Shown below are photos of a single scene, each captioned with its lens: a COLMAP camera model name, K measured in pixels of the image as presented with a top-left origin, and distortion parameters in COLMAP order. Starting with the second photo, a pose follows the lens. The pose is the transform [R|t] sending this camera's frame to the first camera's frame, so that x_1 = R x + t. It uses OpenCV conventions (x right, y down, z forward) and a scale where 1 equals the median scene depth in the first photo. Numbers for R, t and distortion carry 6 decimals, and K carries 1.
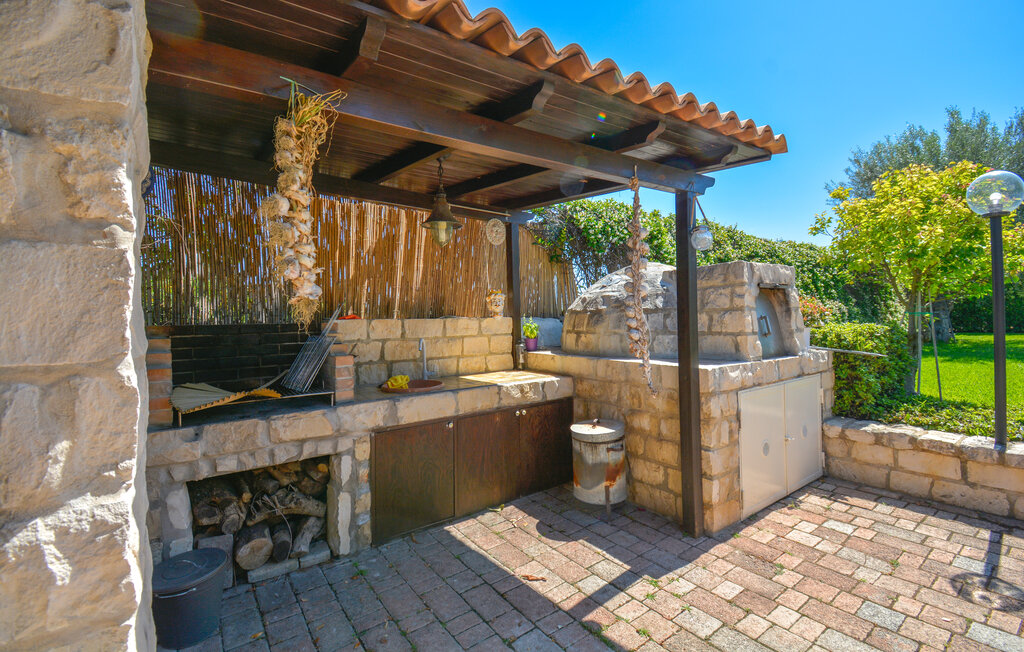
lens RADIAL K [[452.3, 0, 512.0], [0, 452.3, 326.0], [0, 0, 1]] dist [0.069898, -0.051063]
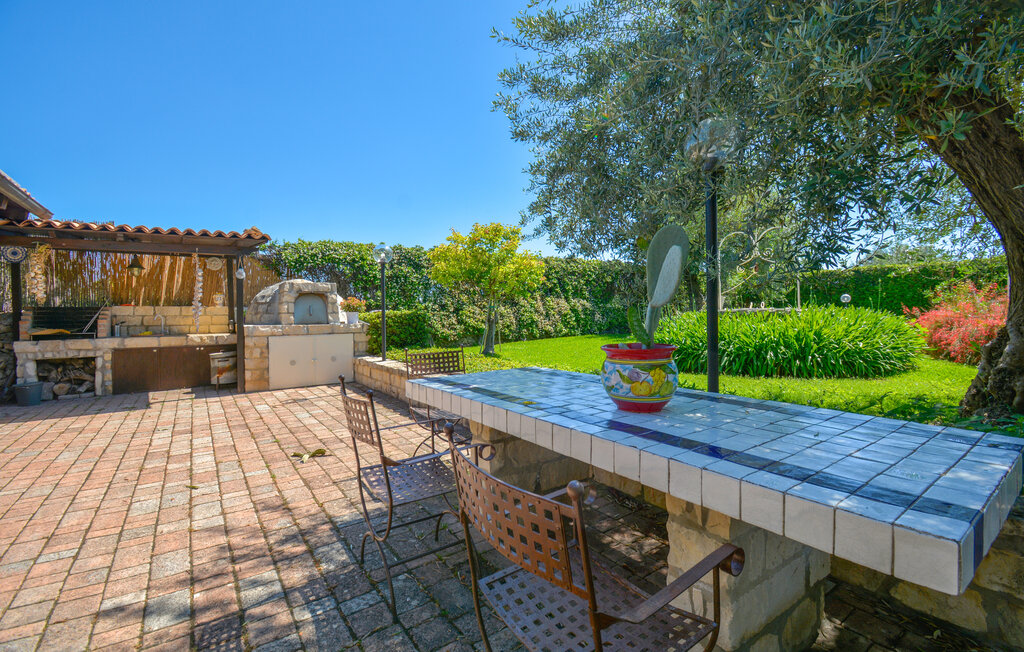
lens RADIAL K [[462.4, 0, 540.0], [0, 462.4, 325.0], [0, 0, 1]] dist [-0.000196, -0.015142]
pose [[0.999752, 0.012093, 0.018717, 2.021968], [-0.012133, 0.999924, 0.002007, 0.062451], [-0.018691, -0.002234, 0.999823, -1.580396]]
